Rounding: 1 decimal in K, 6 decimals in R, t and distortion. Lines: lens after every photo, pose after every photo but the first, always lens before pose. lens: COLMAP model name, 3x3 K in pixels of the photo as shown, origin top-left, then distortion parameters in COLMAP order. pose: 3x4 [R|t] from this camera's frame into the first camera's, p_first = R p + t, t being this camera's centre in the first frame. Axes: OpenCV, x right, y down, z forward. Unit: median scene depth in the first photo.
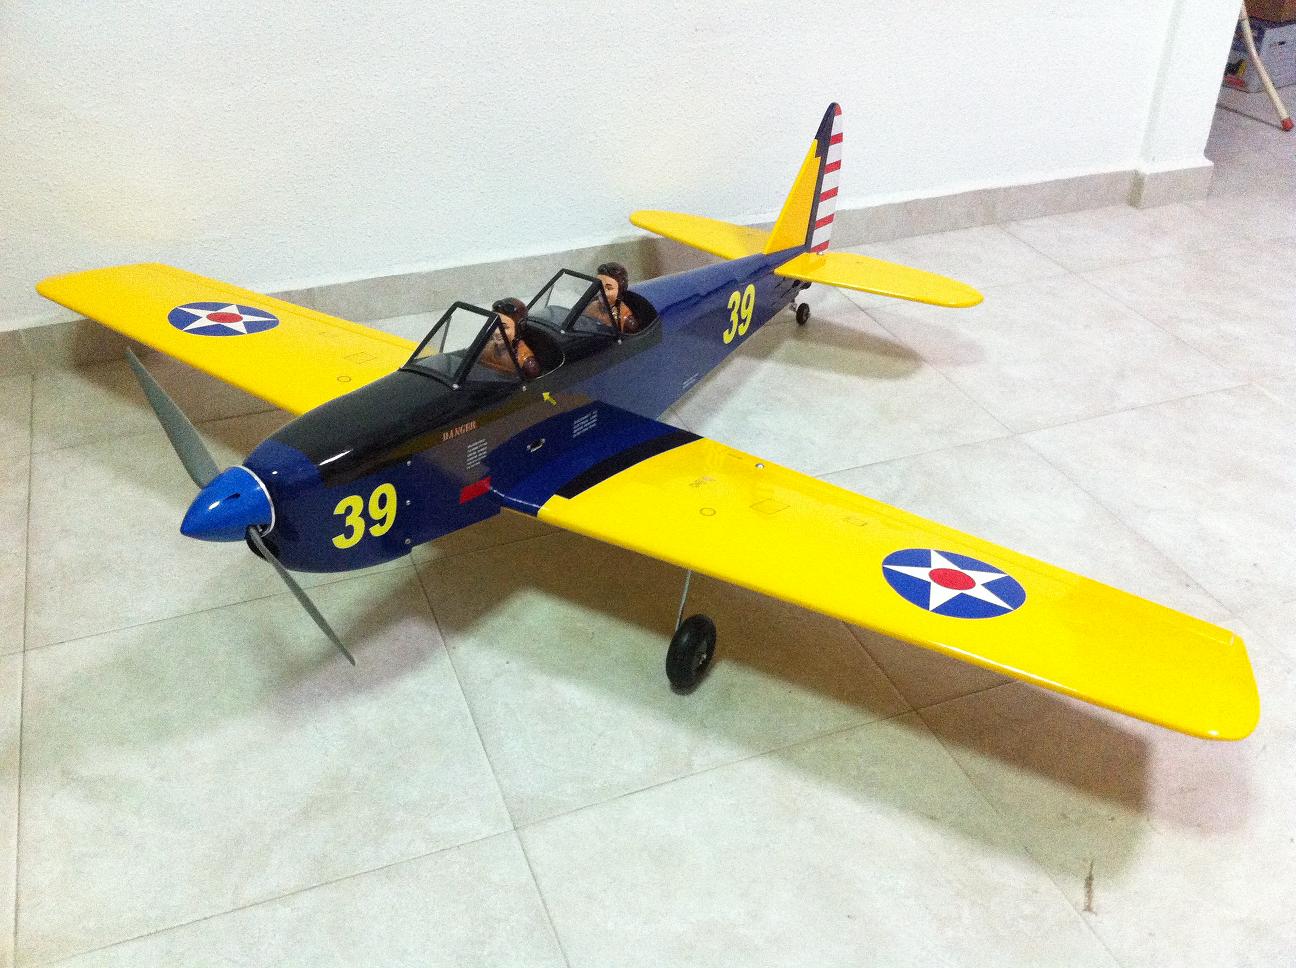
lens RADIAL K [[1106.0, 0, 651.5], [0, 1106.0, 483.5], [0, 0, 1]] dist [0.000380, 0.007725]
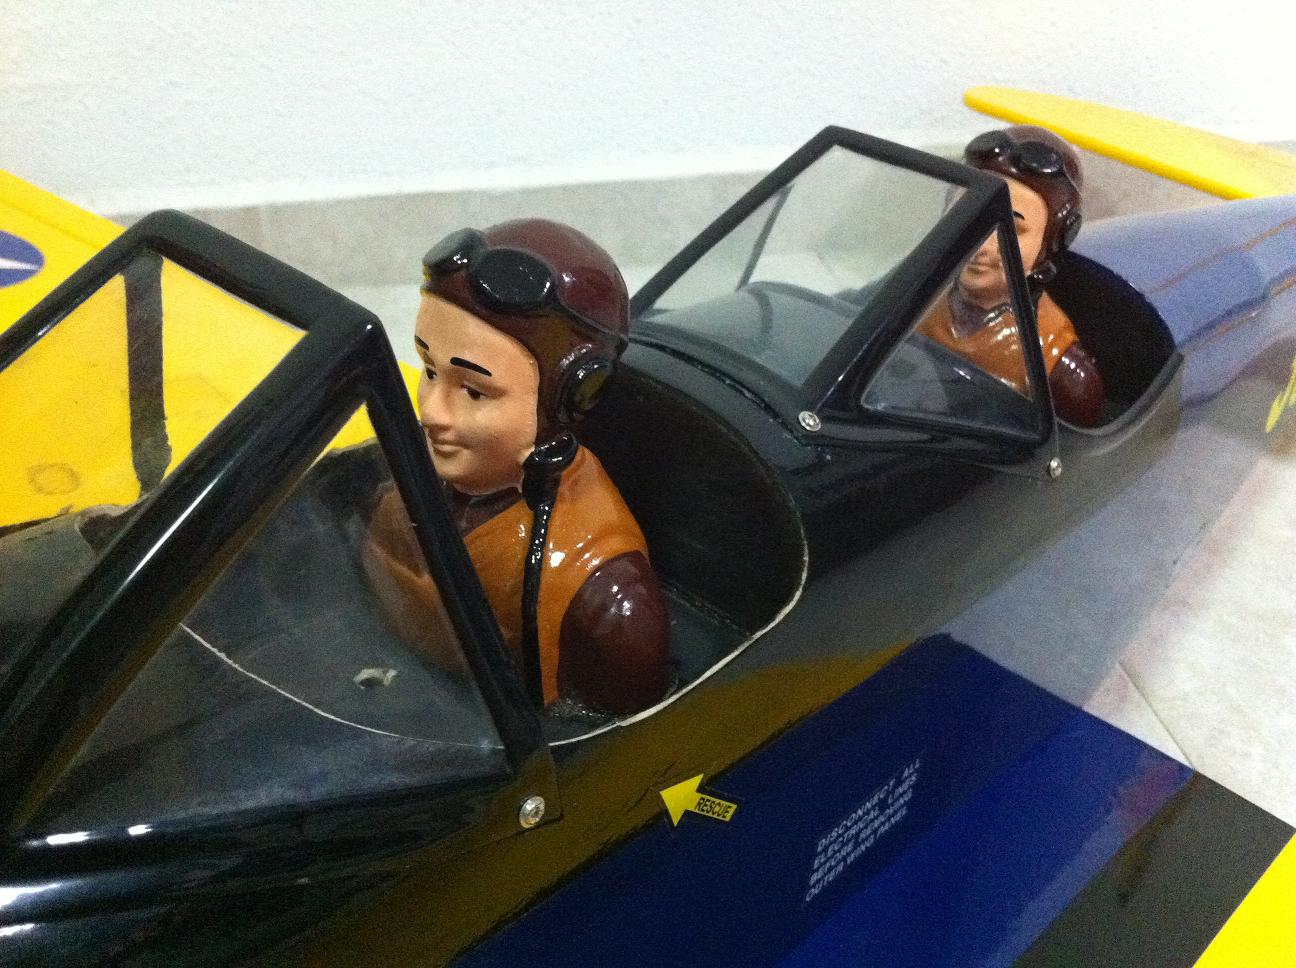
lens RADIAL K [[1106.0, 0, 645.5], [0, 1106.0, 483.4], [0, 0, 1]] dist [0.000380, 0.007725]
pose [[0.978448, 0.106459, -0.176933, -0.069456], [-0.102818, 0.994258, 0.029648, -0.122983], [0.179073, -0.010817, 0.983776, 0.765618]]
